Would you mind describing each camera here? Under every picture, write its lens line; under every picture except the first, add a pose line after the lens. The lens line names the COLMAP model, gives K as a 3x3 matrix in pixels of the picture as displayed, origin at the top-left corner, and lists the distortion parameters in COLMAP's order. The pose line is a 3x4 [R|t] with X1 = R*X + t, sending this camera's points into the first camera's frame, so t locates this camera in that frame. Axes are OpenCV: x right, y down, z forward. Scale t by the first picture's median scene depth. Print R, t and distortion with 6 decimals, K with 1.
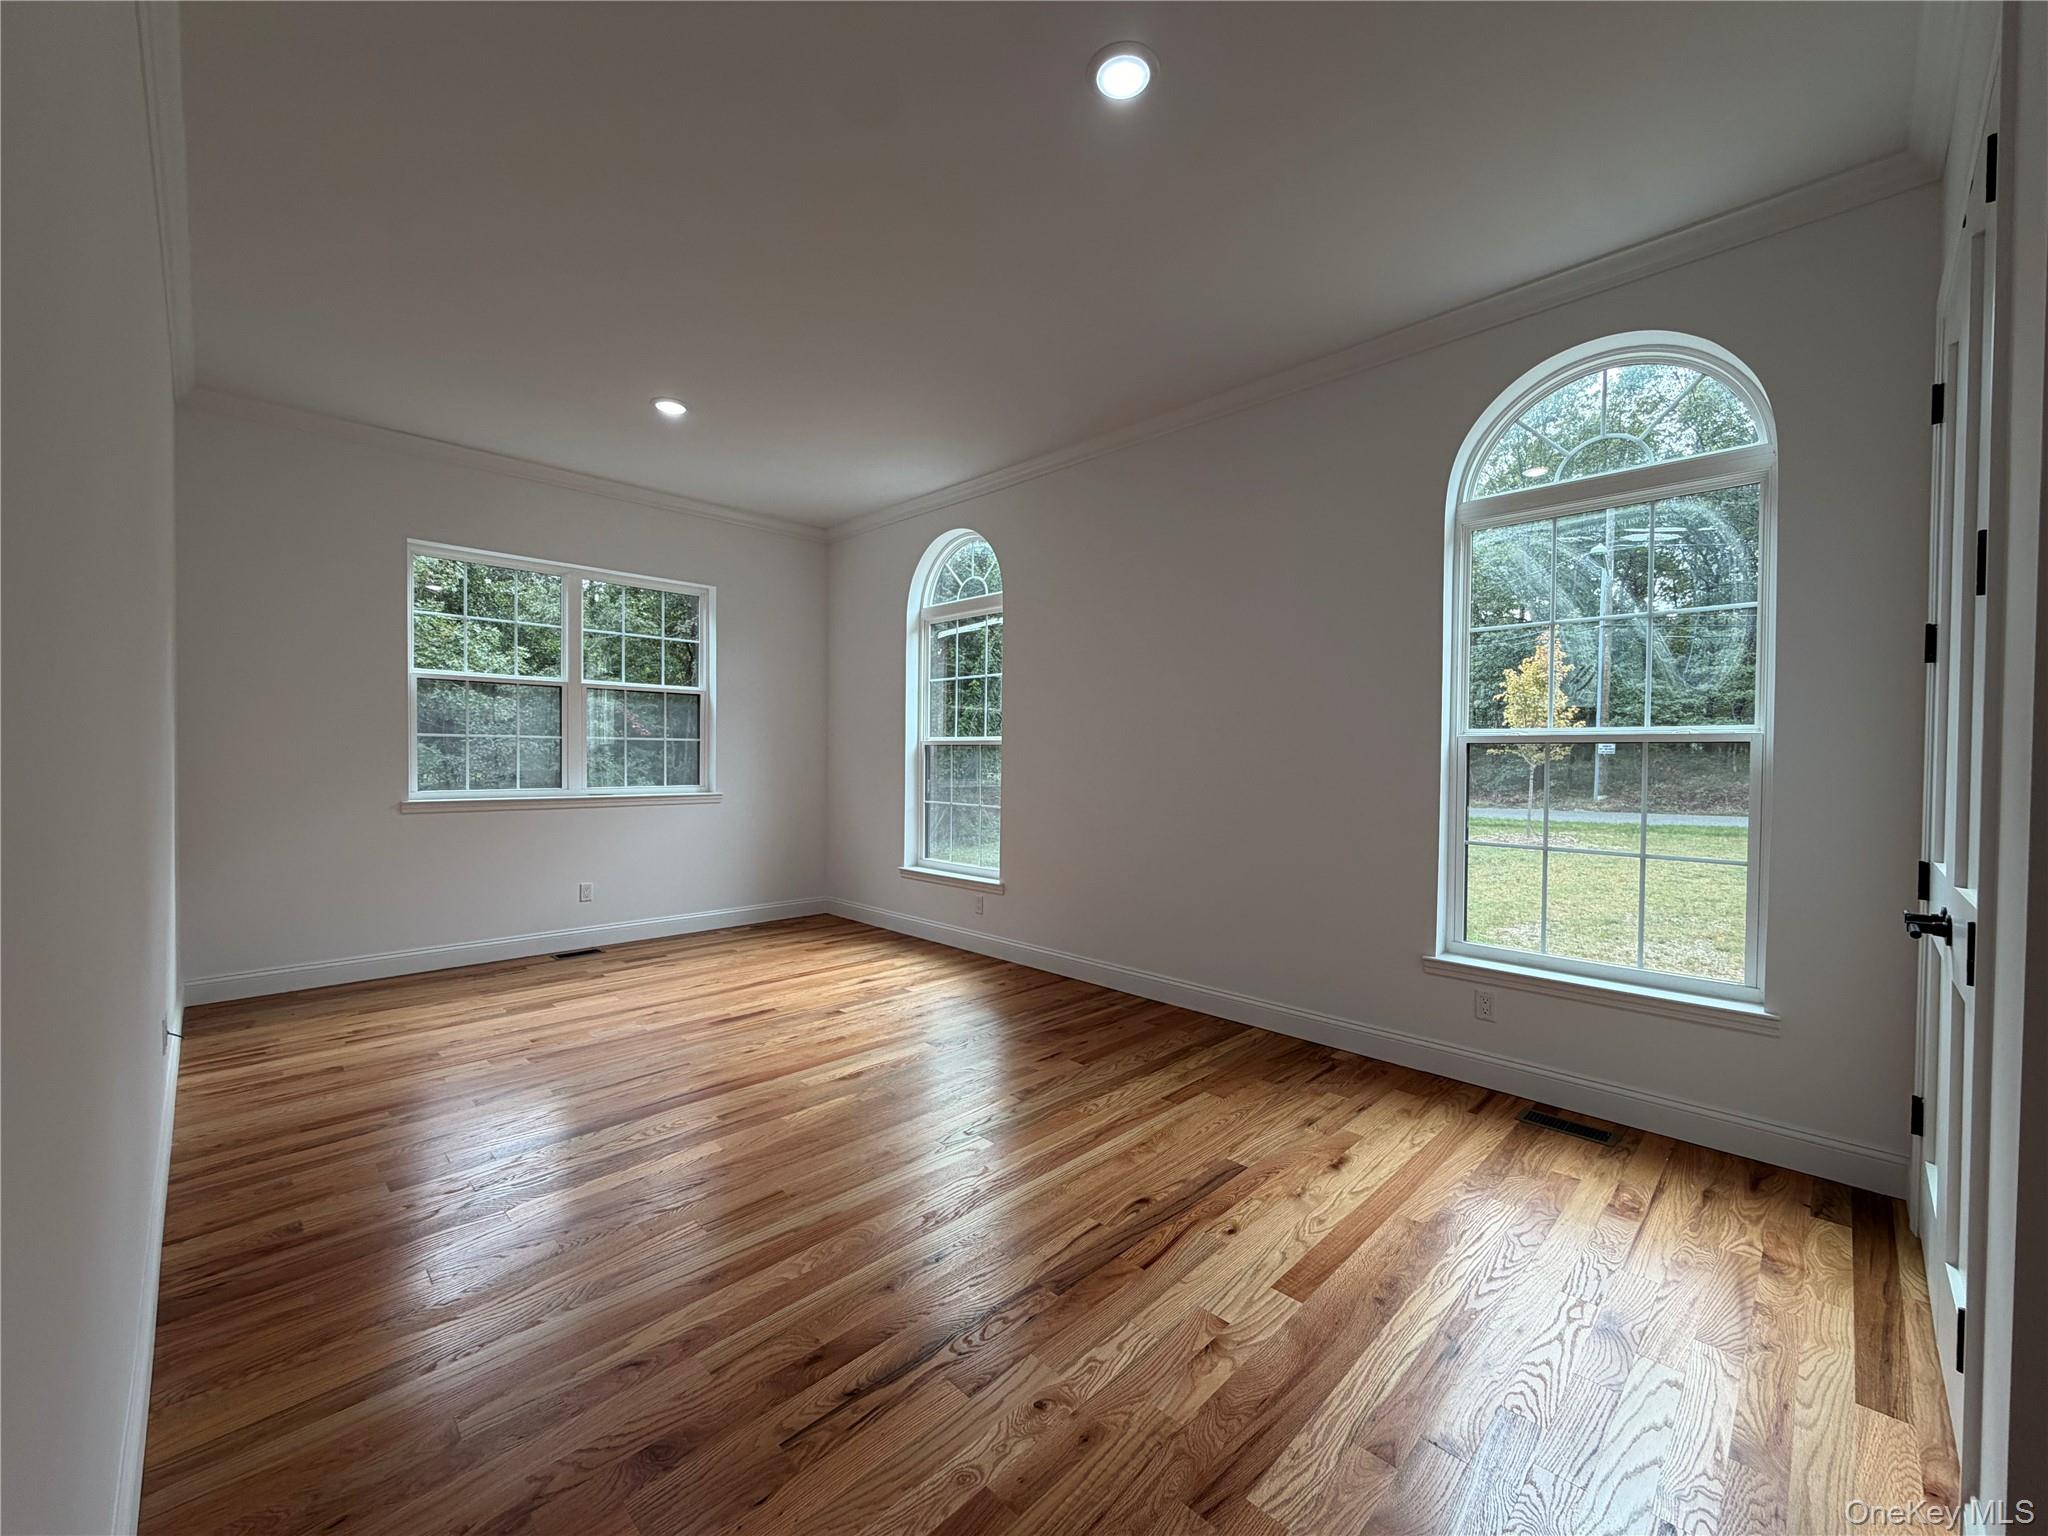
lens RADIAL K [[817.0, 0, 1017.2], [0, 817.0, 769.5], [0, 0, 1]] dist [0.000167, 0.000112]
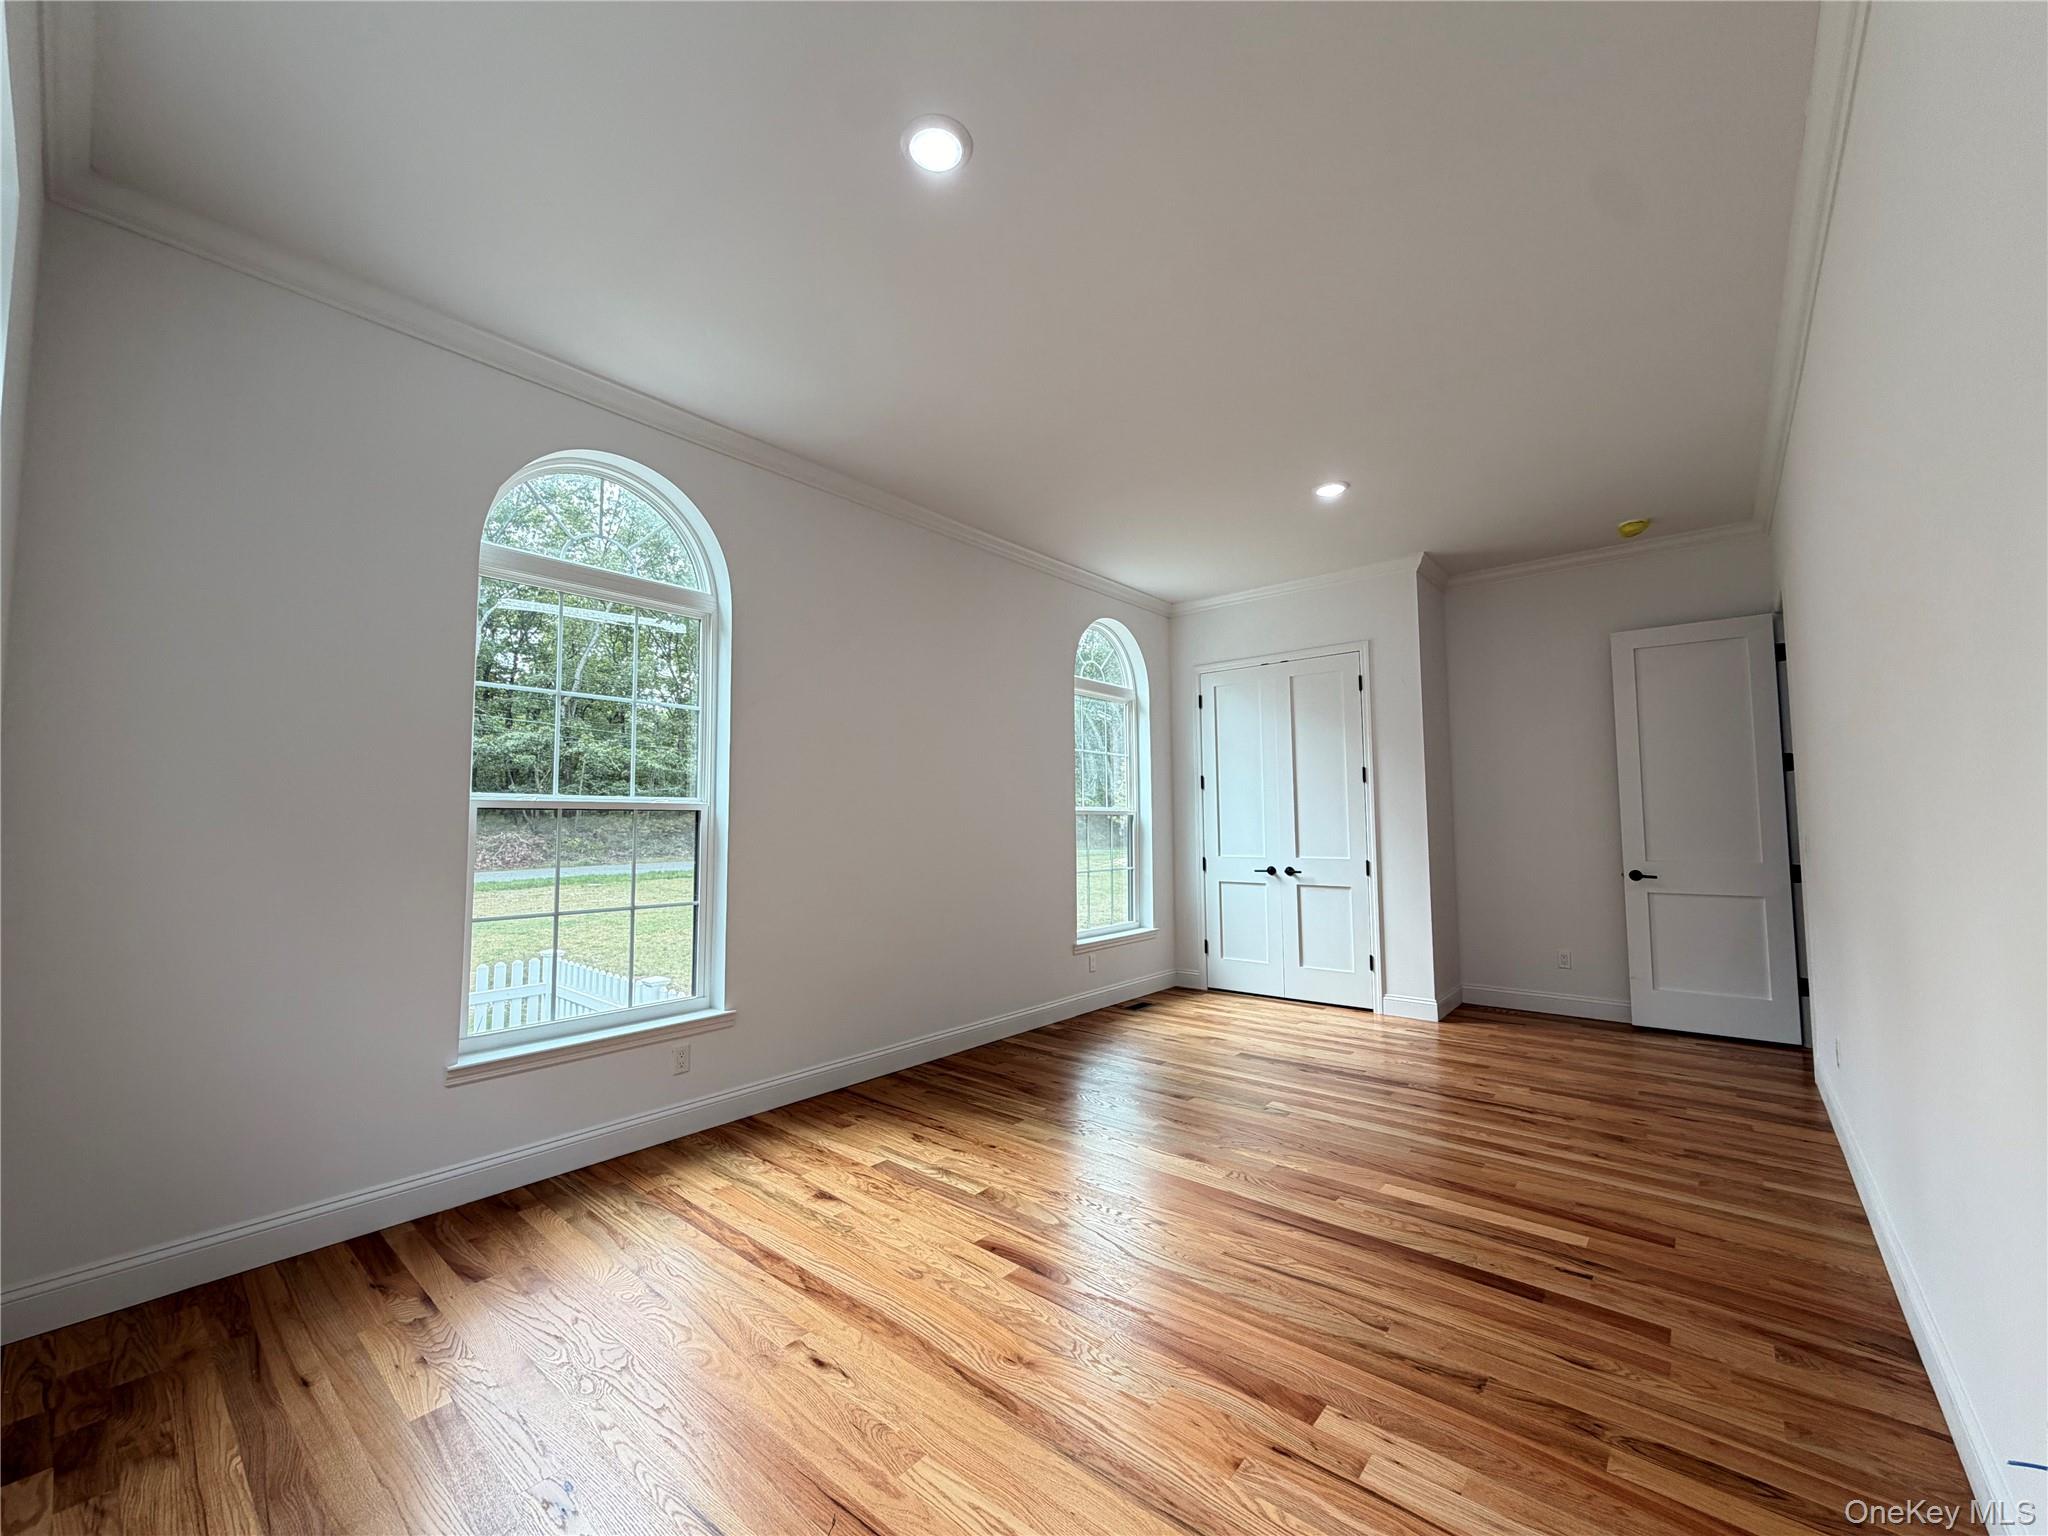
lens RADIAL K [[817.0, 0, 1017.2], [0, 817.0, 769.5], [0, 0, 1]] dist [0.000167, 0.000112]
pose [[-0.081321, 0.060830, 0.994830, -0.928597], [0.025161, 0.997943, -0.058964, -0.023172], [-0.996370, 0.020236, -0.082684, 1.009801]]
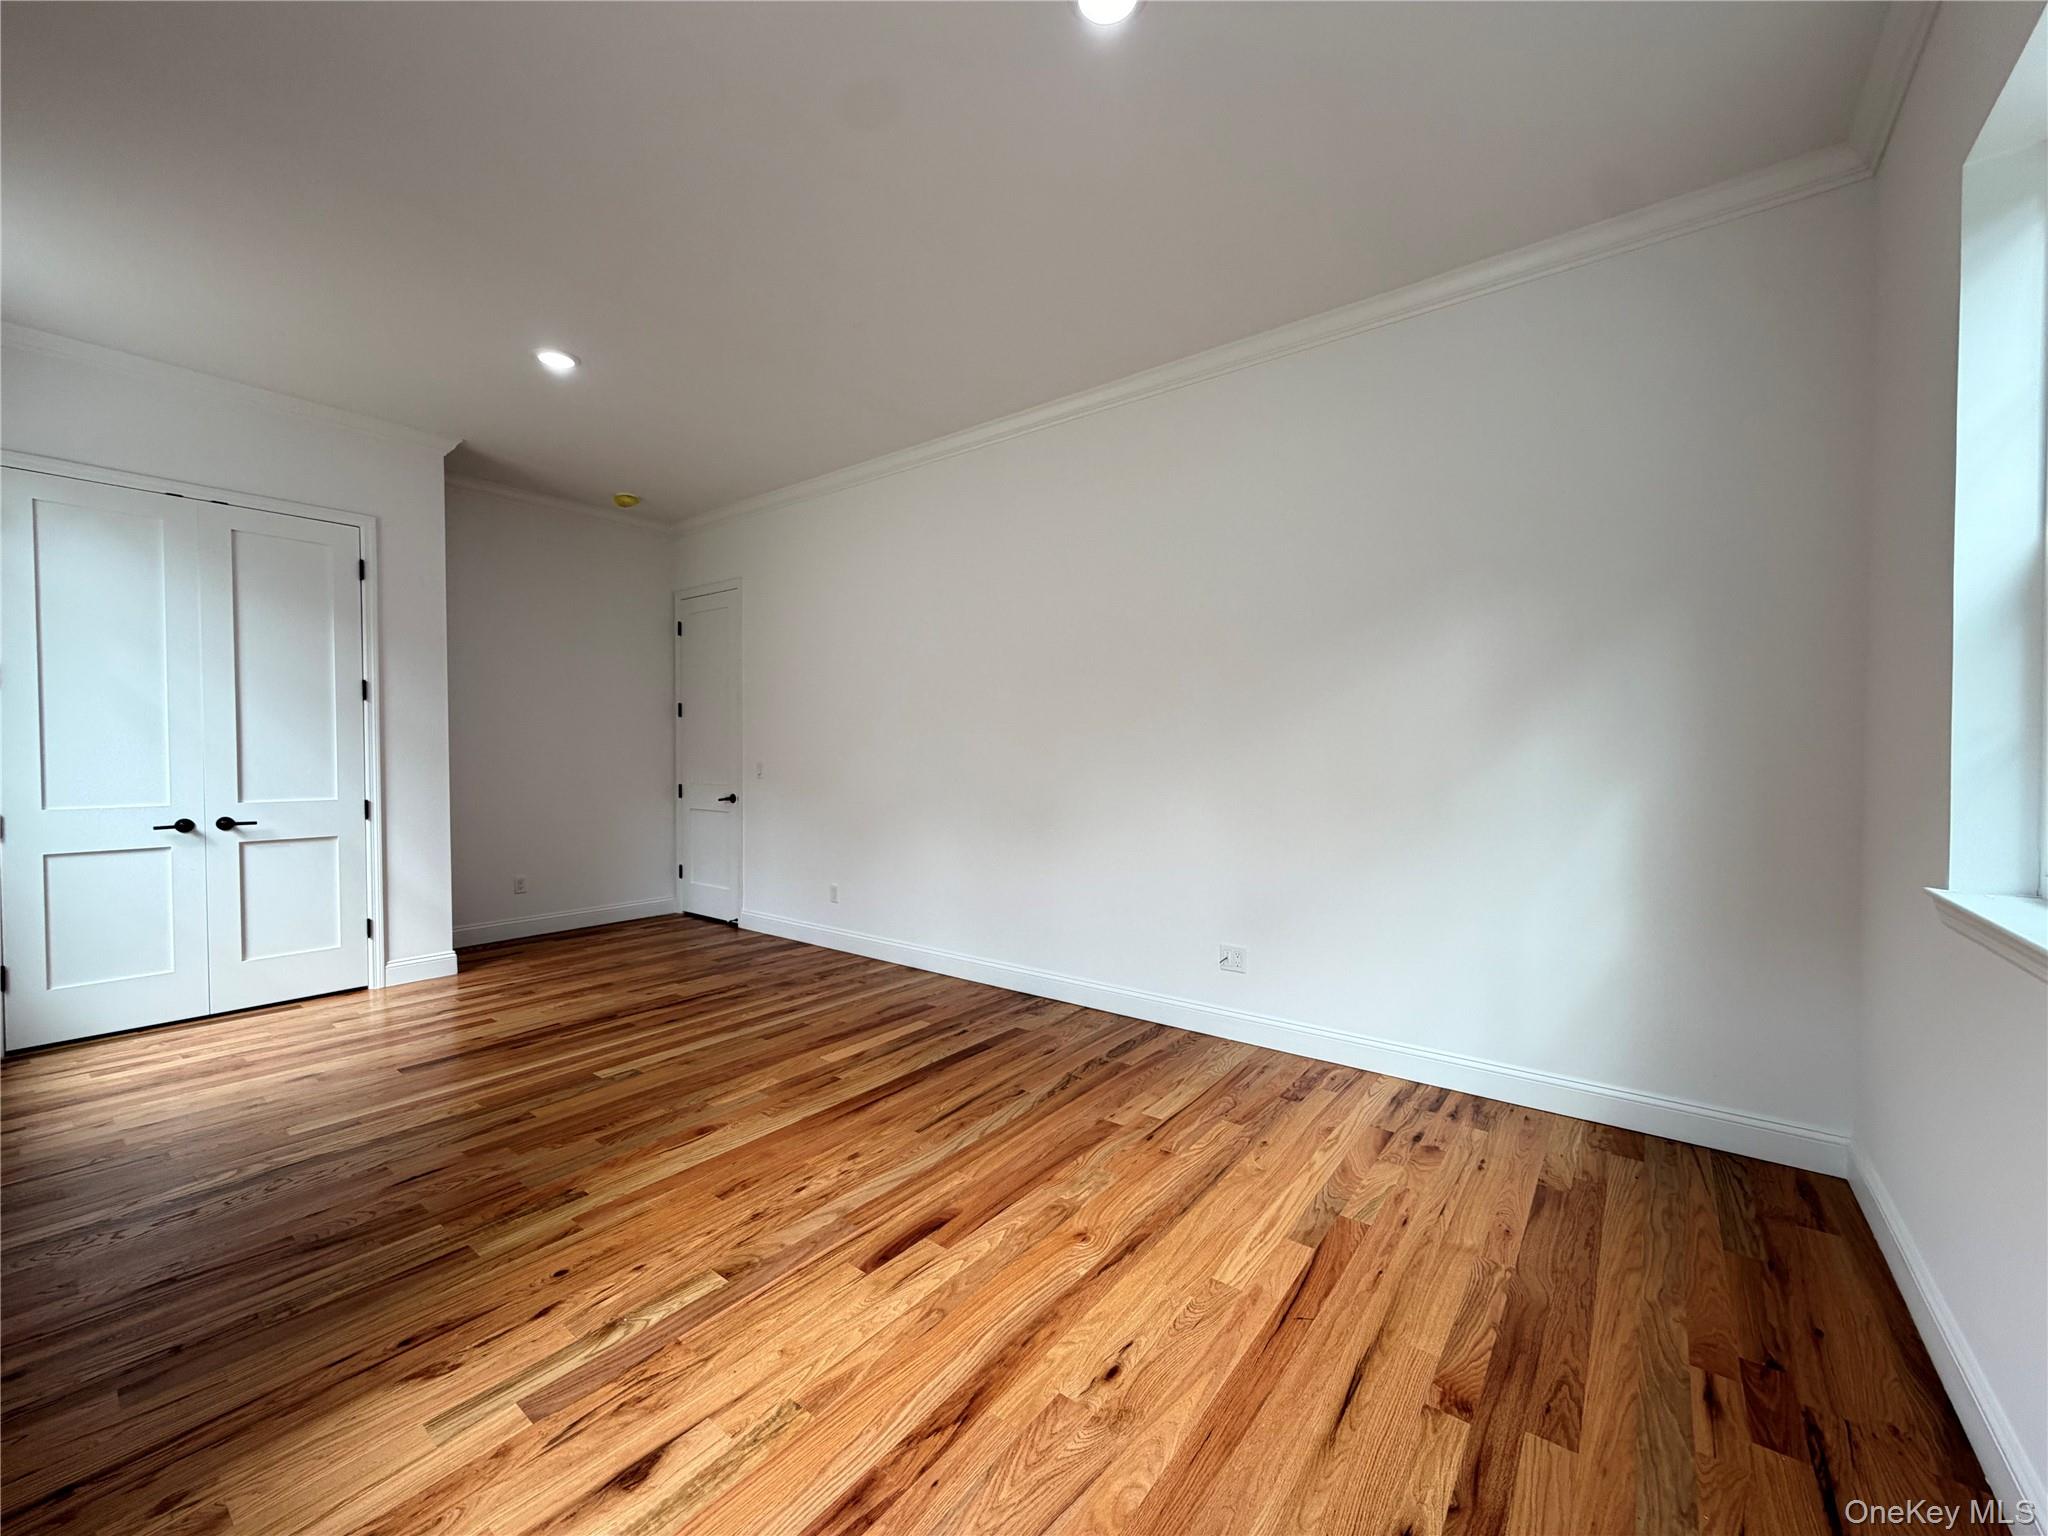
lens RADIAL K [[817.0, 0, 1017.2], [0, 817.0, 769.5], [0, 0, 1]] dist [0.000167, 0.000112]
pose [[-0.991611, -0.006682, -0.129084, -0.322057], [-0.011734, 0.999193, 0.038412, -0.028610], [0.128723, 0.039604, -0.990889, 1.482582]]
